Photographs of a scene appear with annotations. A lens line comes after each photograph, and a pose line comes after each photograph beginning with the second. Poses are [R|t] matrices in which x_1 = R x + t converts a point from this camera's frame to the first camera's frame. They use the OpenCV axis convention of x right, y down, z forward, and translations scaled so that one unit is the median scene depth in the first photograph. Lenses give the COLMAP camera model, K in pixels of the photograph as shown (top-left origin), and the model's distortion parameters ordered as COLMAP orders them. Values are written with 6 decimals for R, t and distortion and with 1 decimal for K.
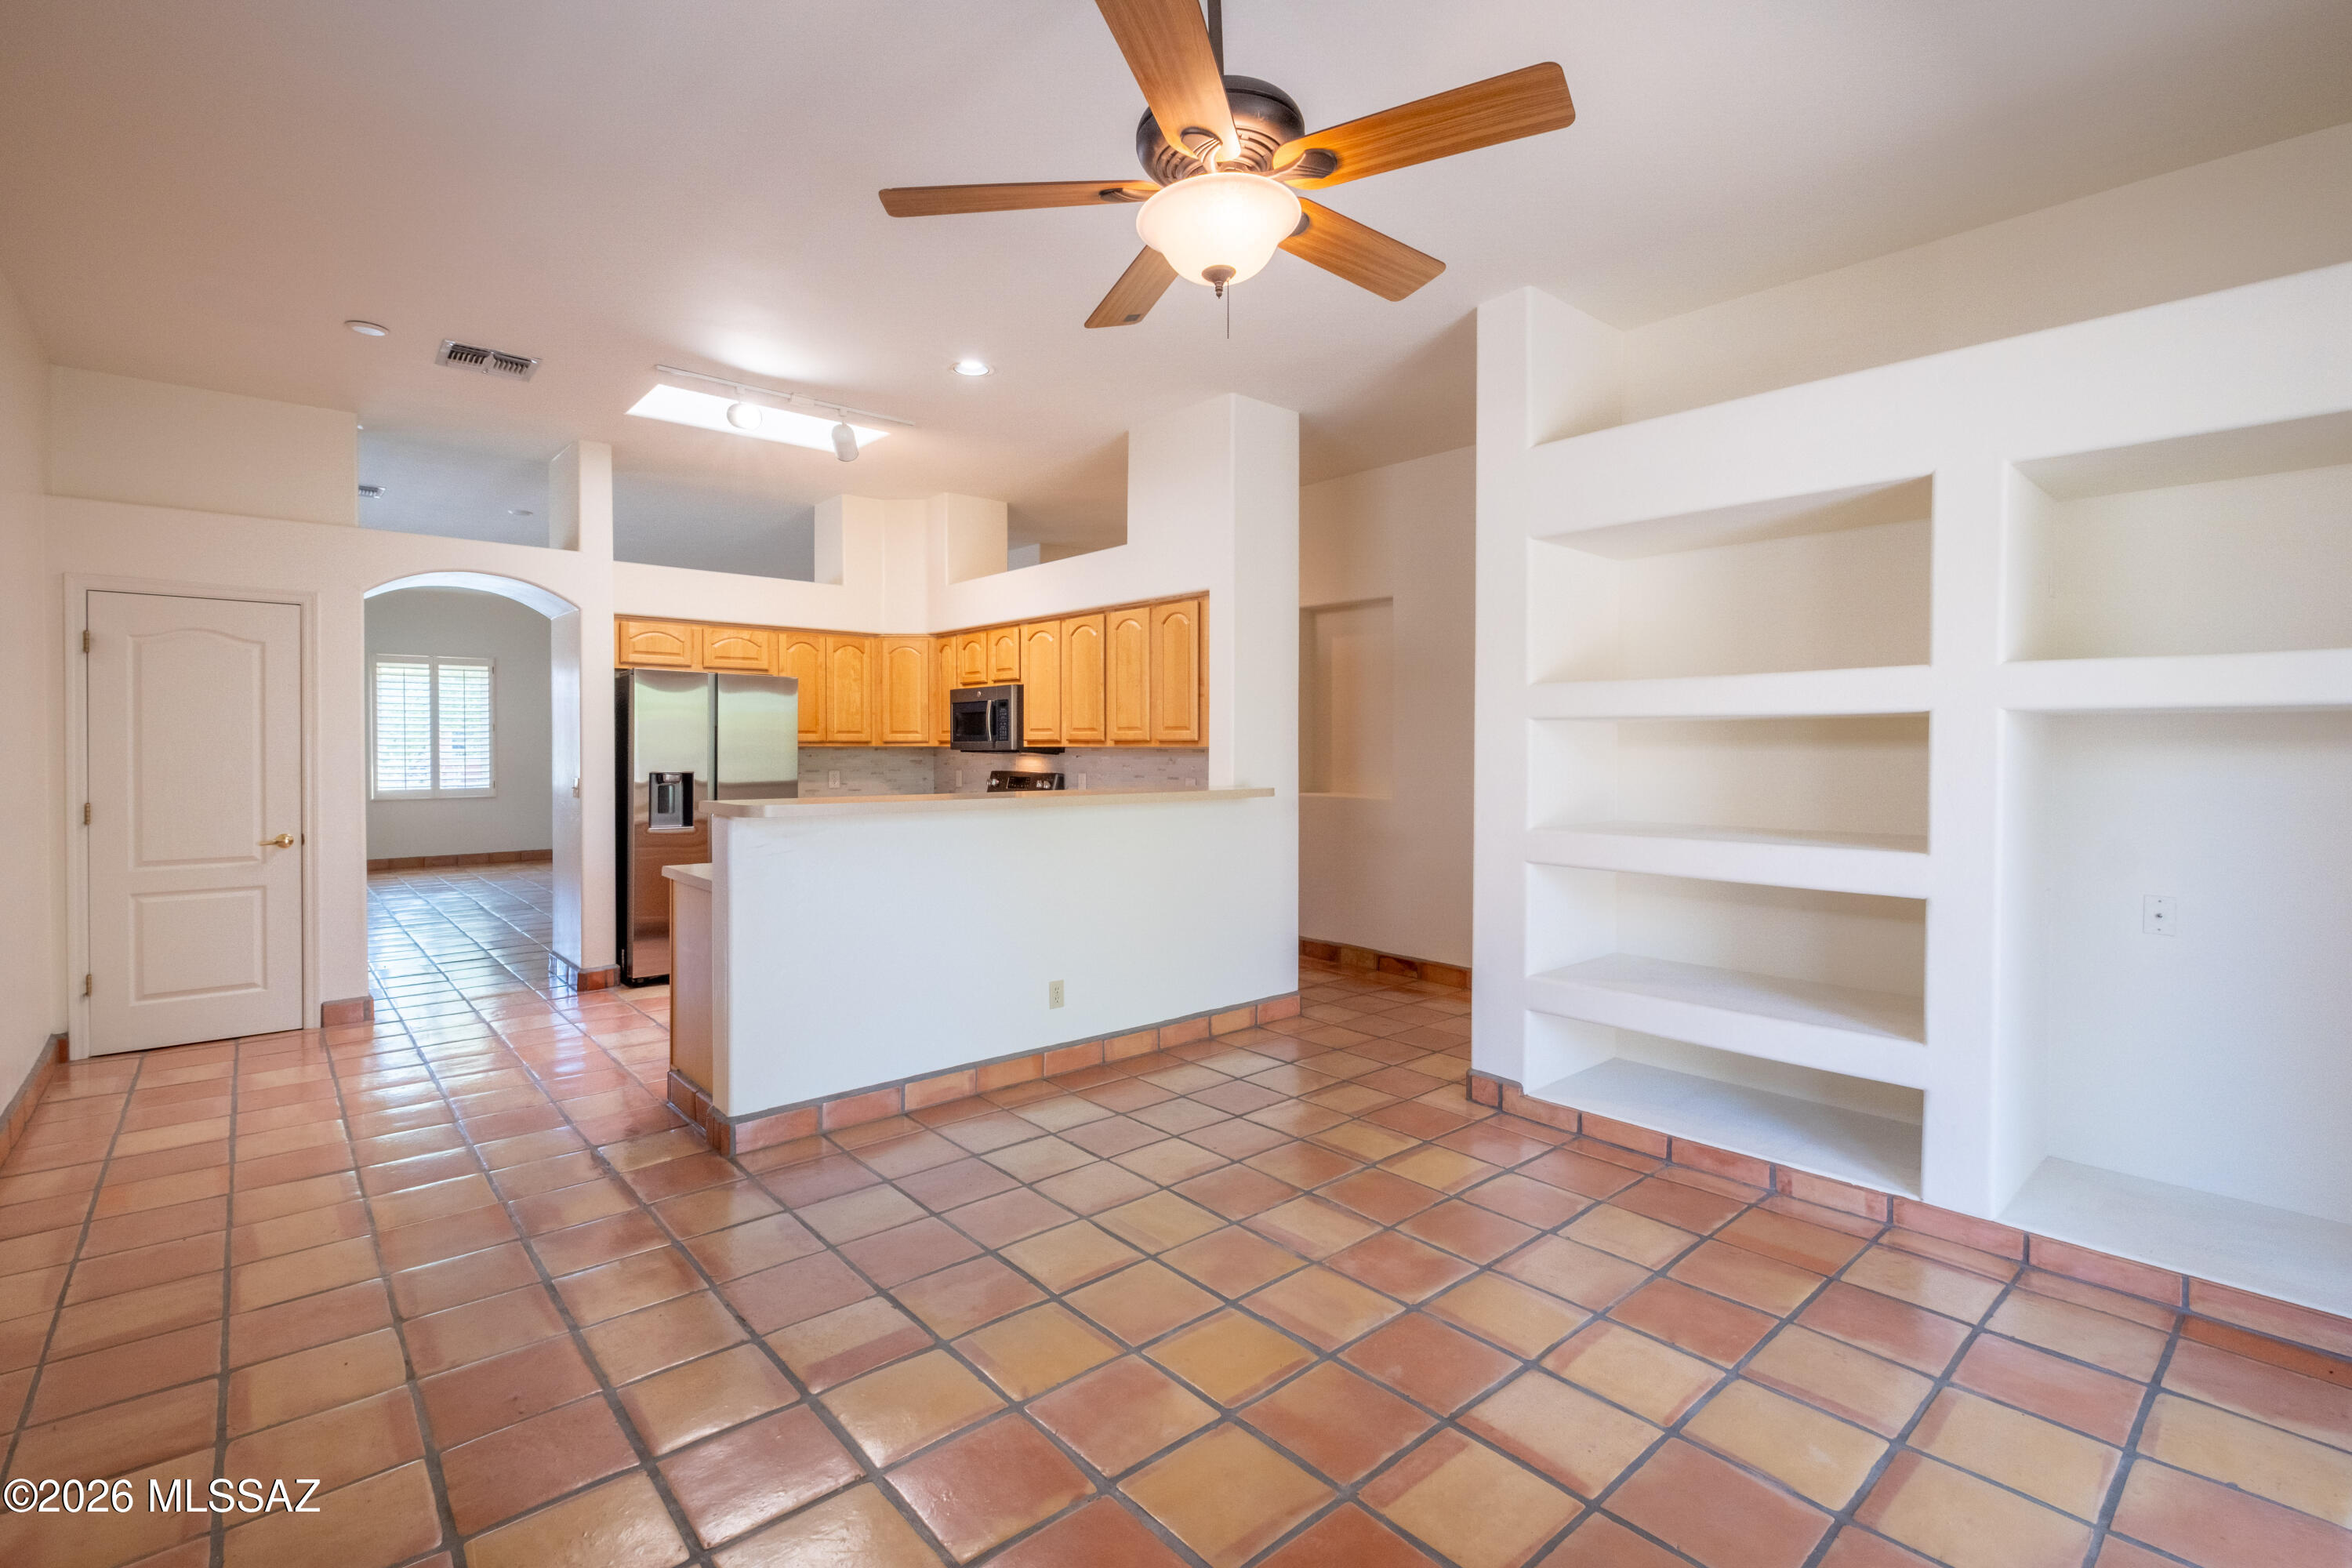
lens RADIAL K [[1071.0, 0, 1174.6], [0, 1071.0, 760.4], [0, 0, 1]] dist [-0.002457, -0.000654]
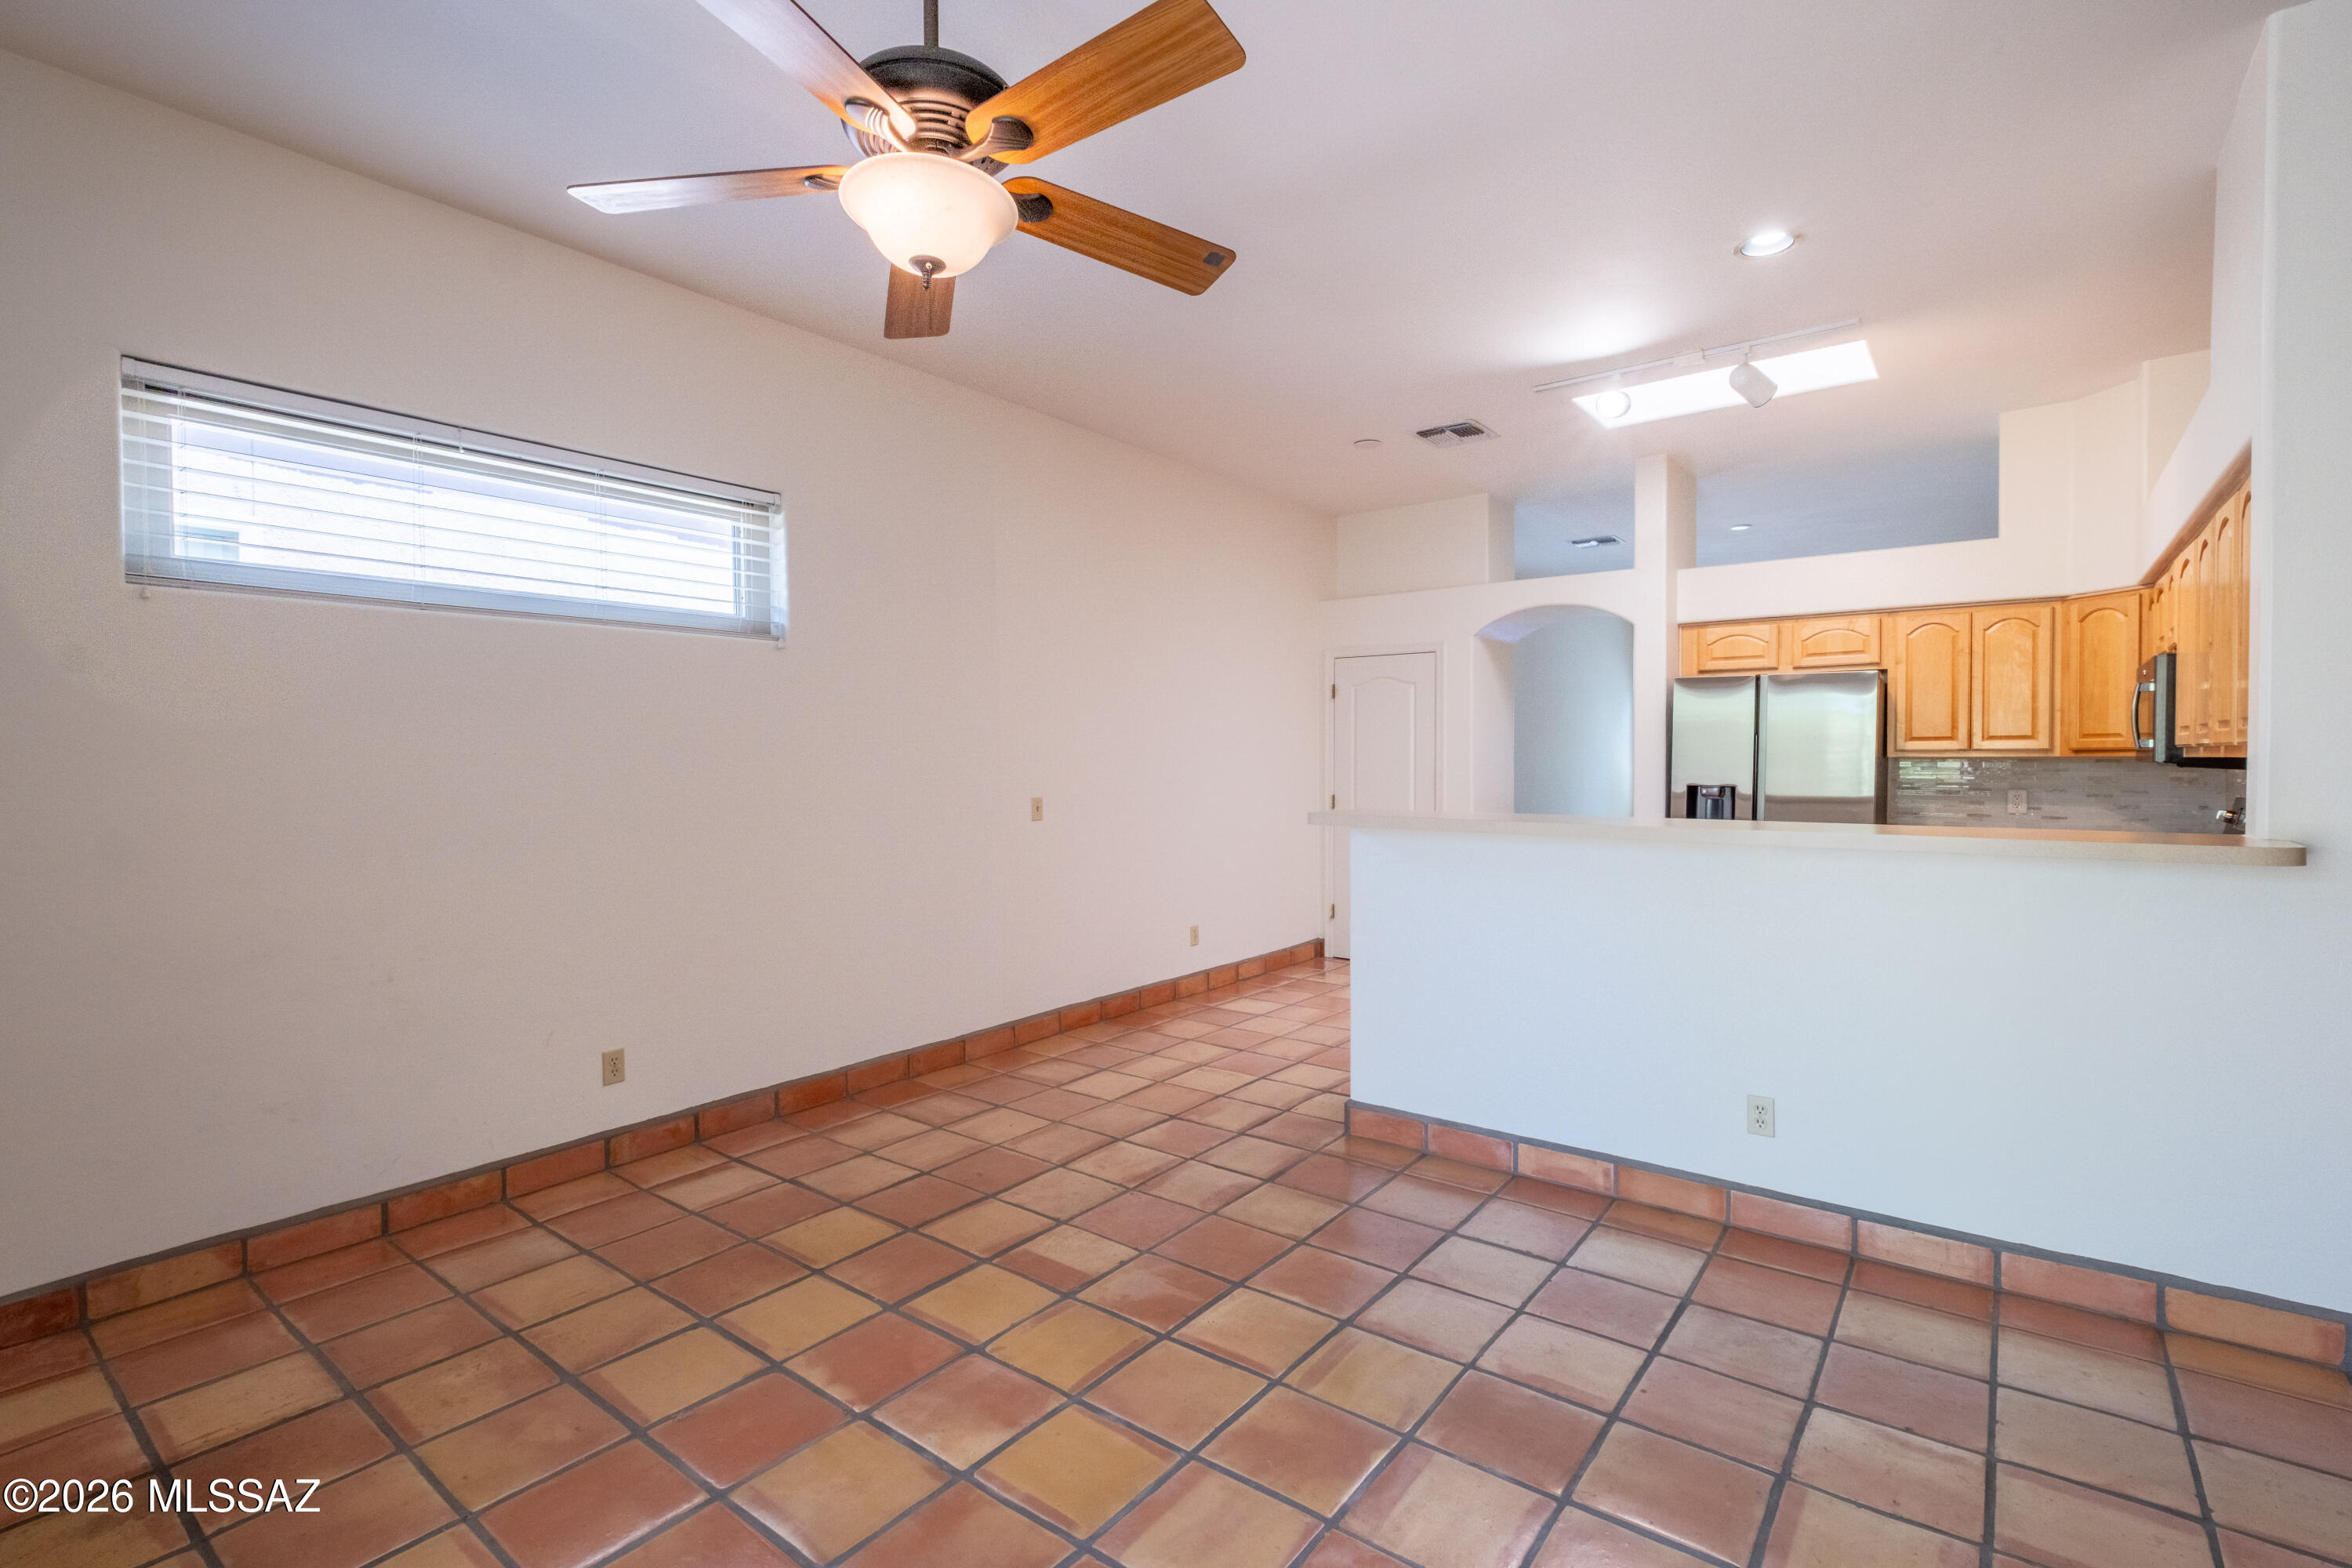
lens RADIAL K [[1071.0, 0, 1174.6], [0, 1071.0, 760.4], [0, 0, 1]] dist [-0.002457, -0.000654]
pose [[0.193714, 0.000171, -0.981058, 0.493599], [-0.012684, 0.999917, -0.002330, -0.002902], [0.980976, 0.012895, 0.193700, 0.495076]]
